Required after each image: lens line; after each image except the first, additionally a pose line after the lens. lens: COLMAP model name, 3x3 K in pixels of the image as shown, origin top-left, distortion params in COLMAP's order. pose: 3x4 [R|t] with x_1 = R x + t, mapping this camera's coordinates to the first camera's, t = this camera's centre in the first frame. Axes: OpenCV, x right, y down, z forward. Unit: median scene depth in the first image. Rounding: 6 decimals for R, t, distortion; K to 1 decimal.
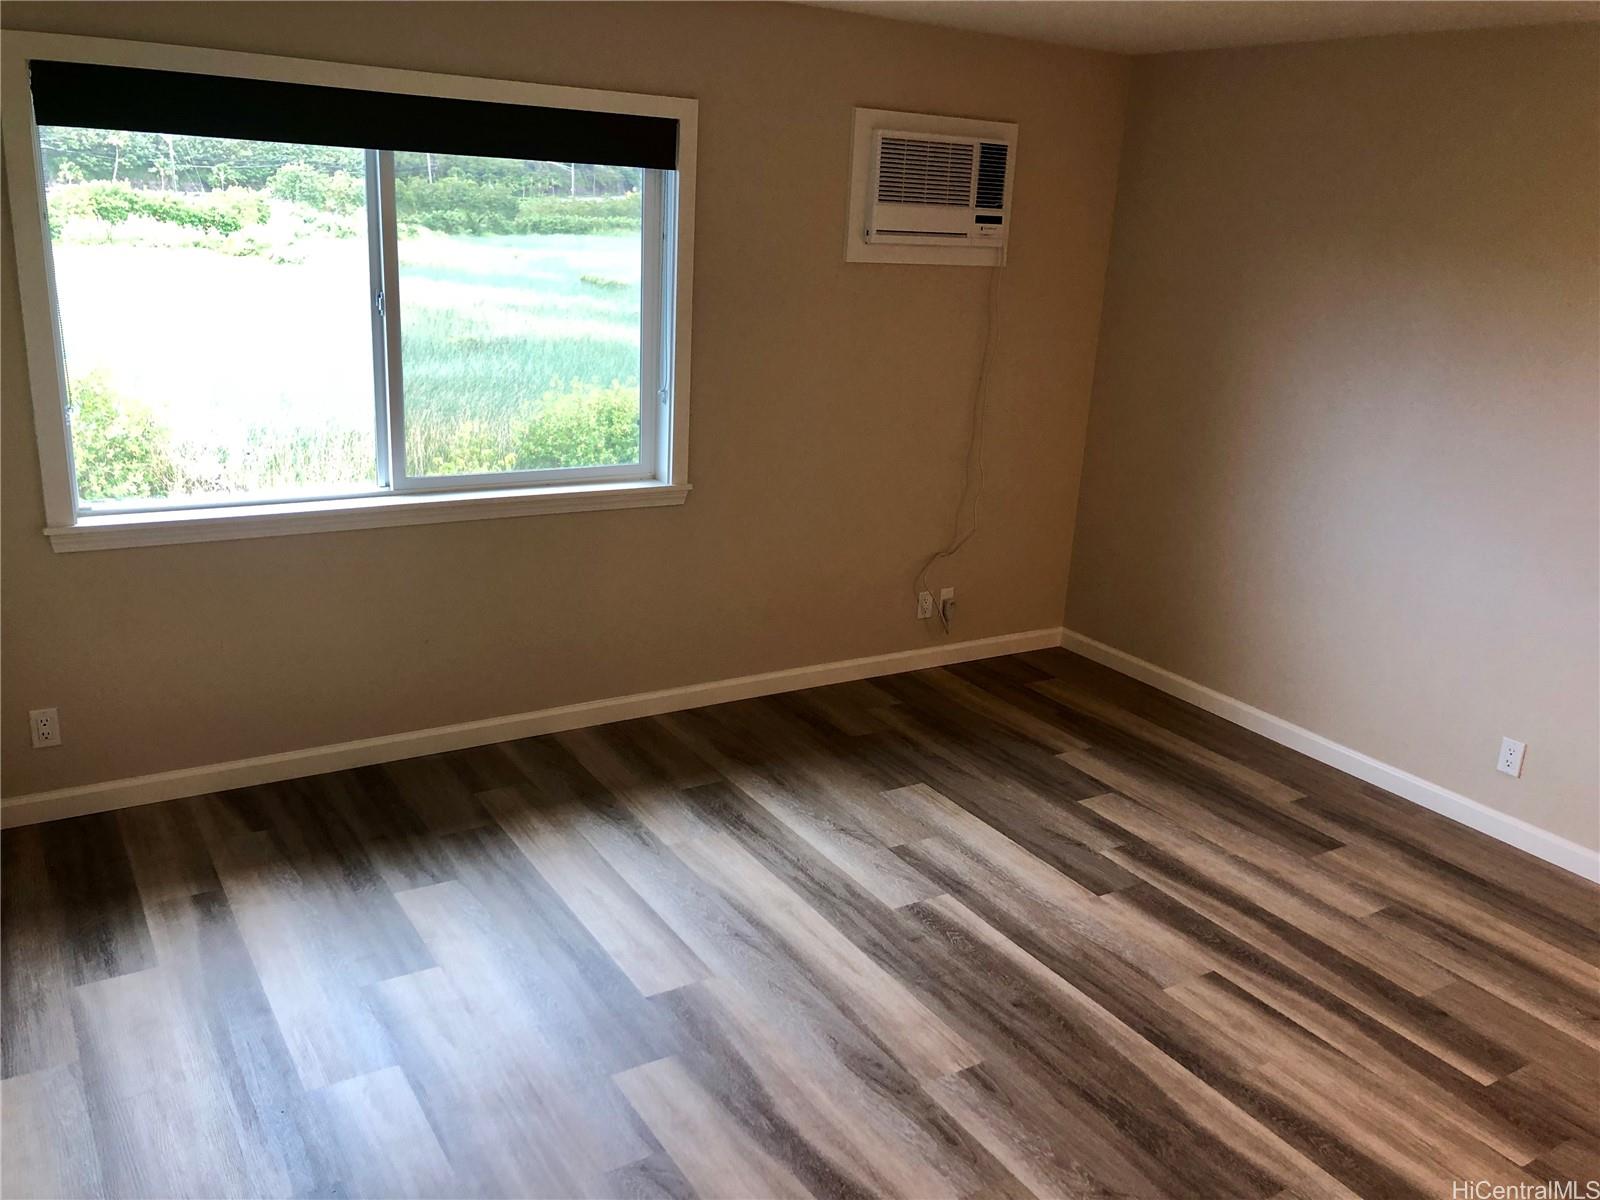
lens RADIAL K [[1314.6, 0, 796.7], [0, 1314.6, 594.2], [0, 0, 1]] dist [0.026167, -0.026231]
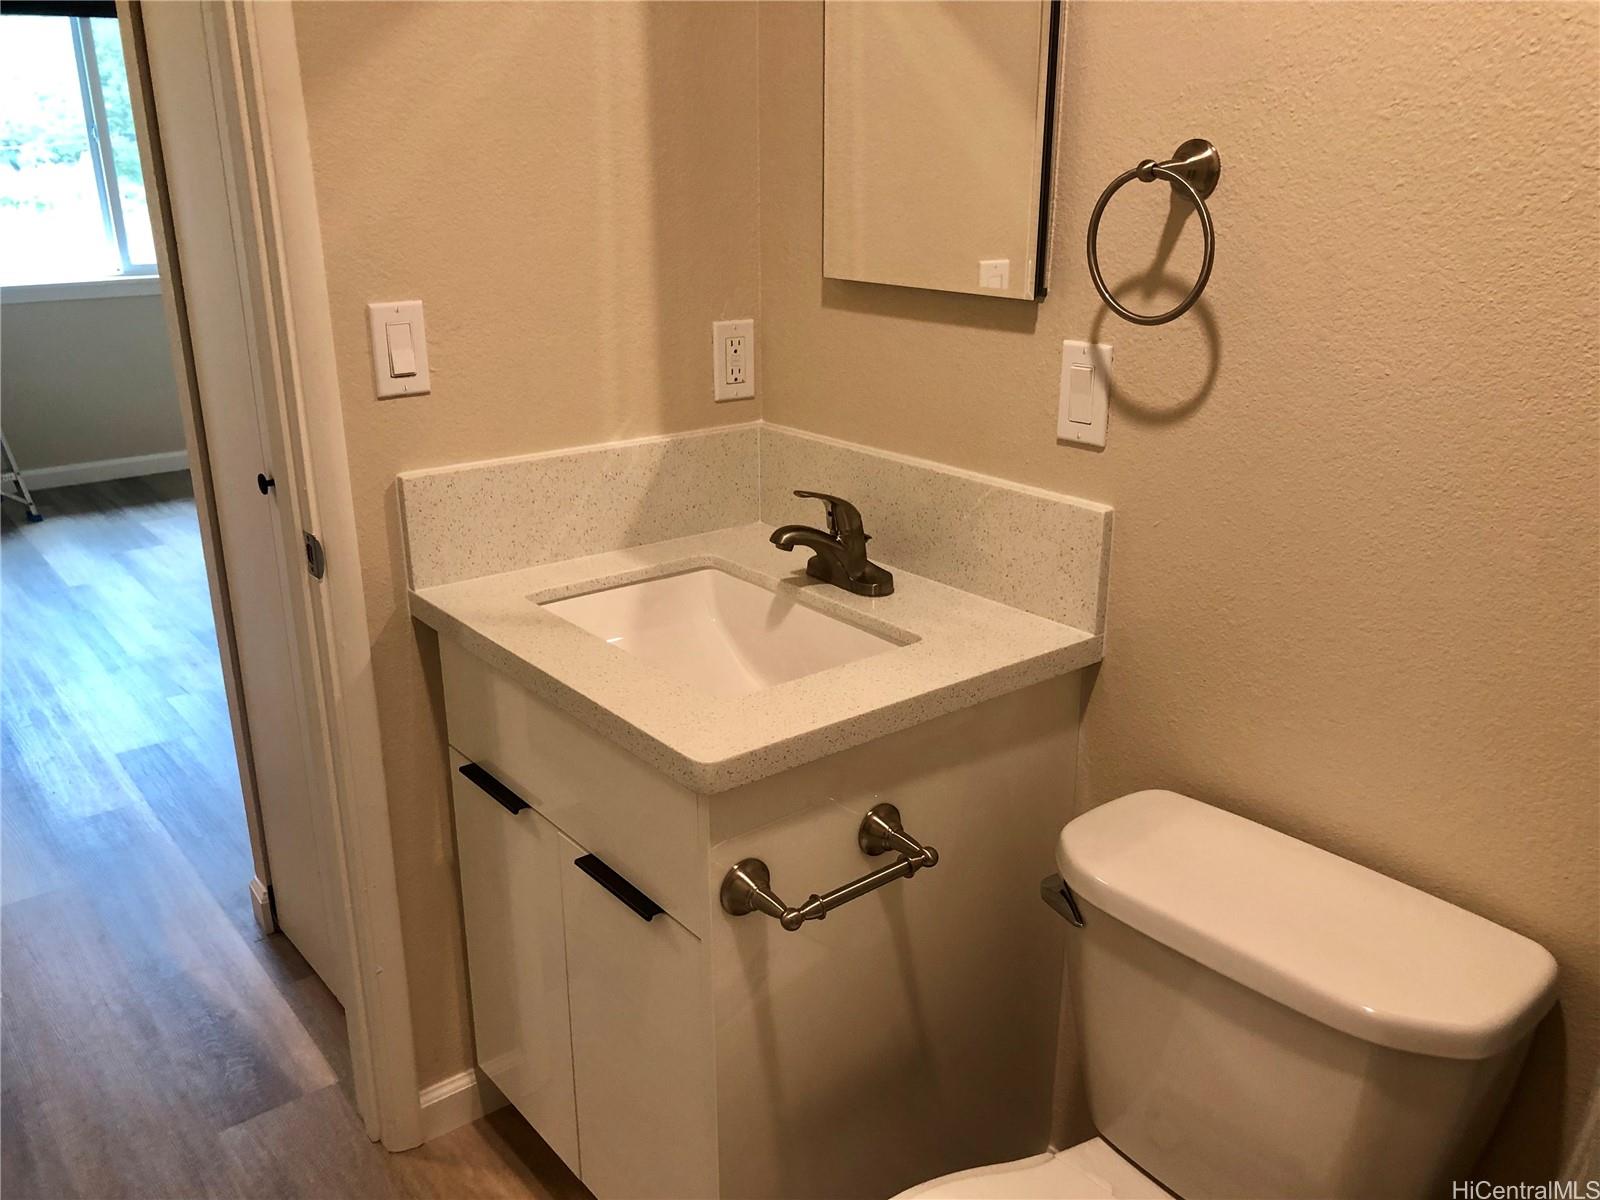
lens RADIAL K [[1314.6, 0, 801.8], [0, 1314.6, 601.6], [0, 0, 1]] dist [0.026167, -0.026231]
pose [[0.991978, -0.096781, 0.081318, 0.245836], [0.093001, 0.994457, 0.049060, 0.256107], [-0.085615, -0.041104, 0.995480, -0.440452]]
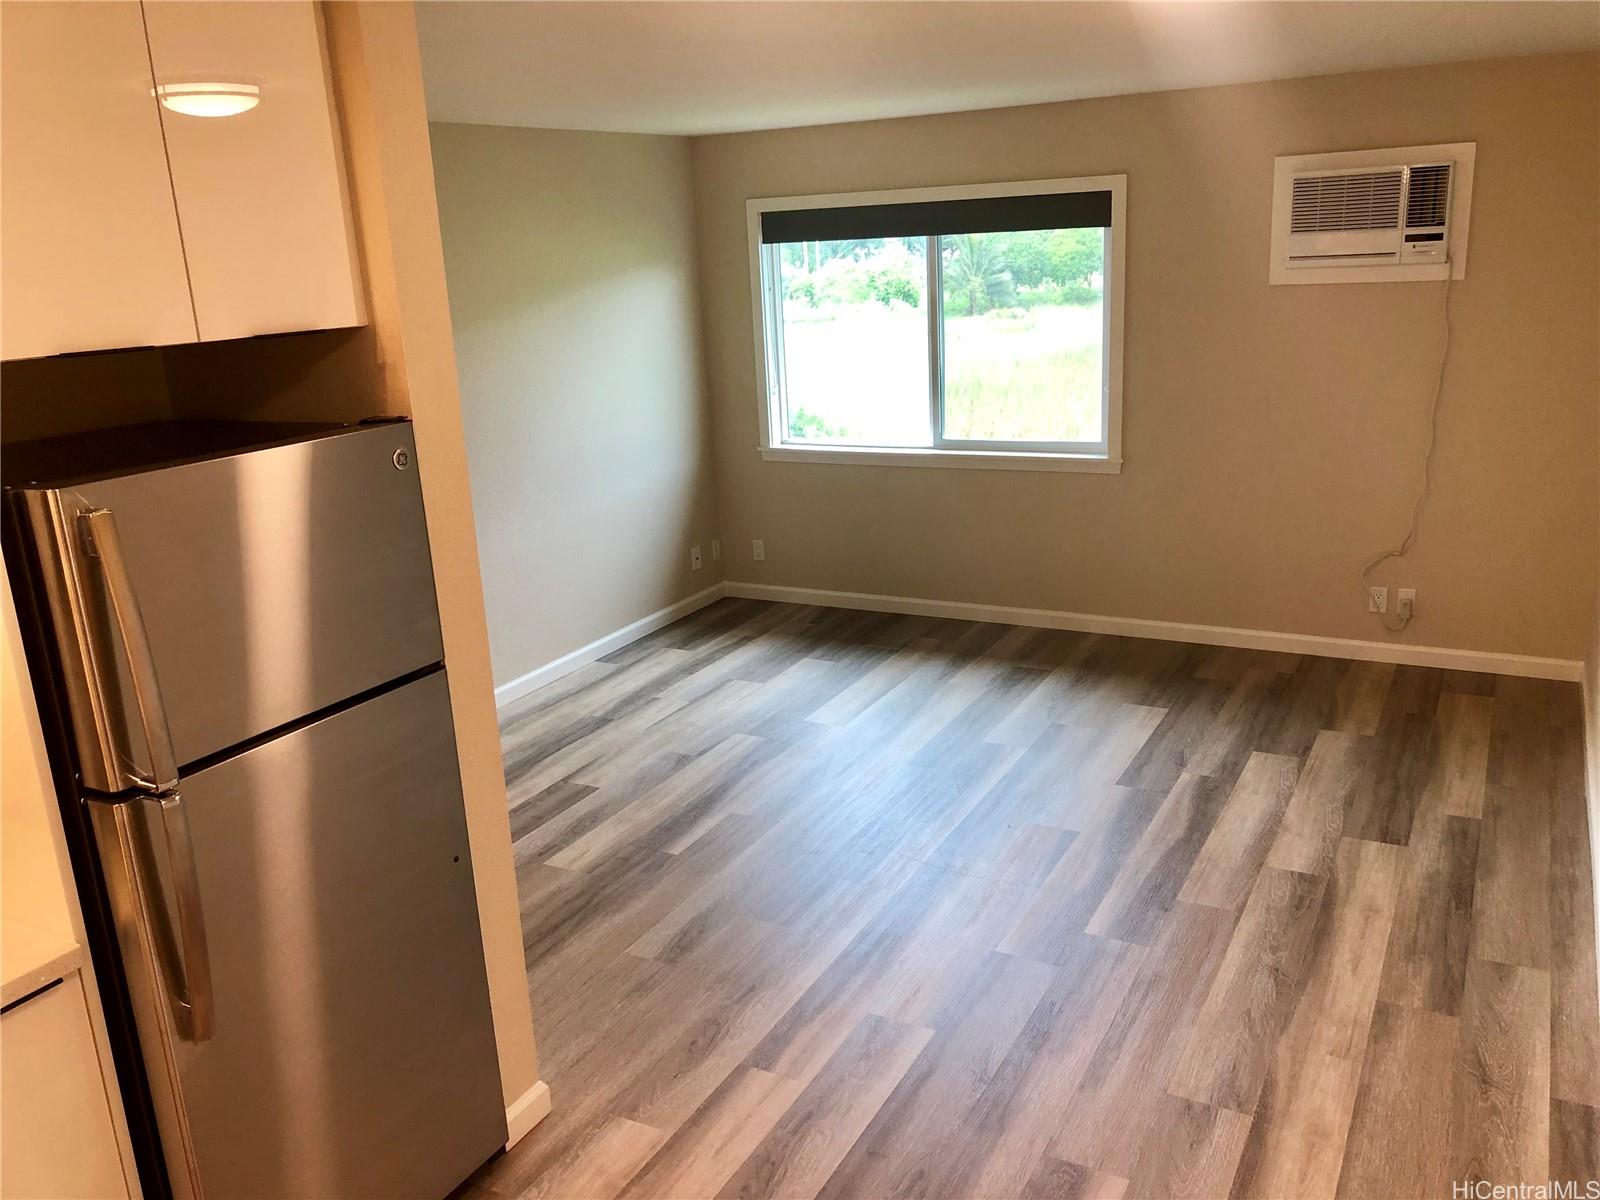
lens RADIAL K [[1314.6, 0, 799.8], [0, 1314.6, 604.6], [0, 0, 1]] dist [0.026167, -0.026231]
pose [[0.477751, 0.156088, -0.864517, 1.002122], [-0.179954, 0.980609, 0.077602, 0.015695], [0.859867, 0.118499, 0.496576, 0.085375]]
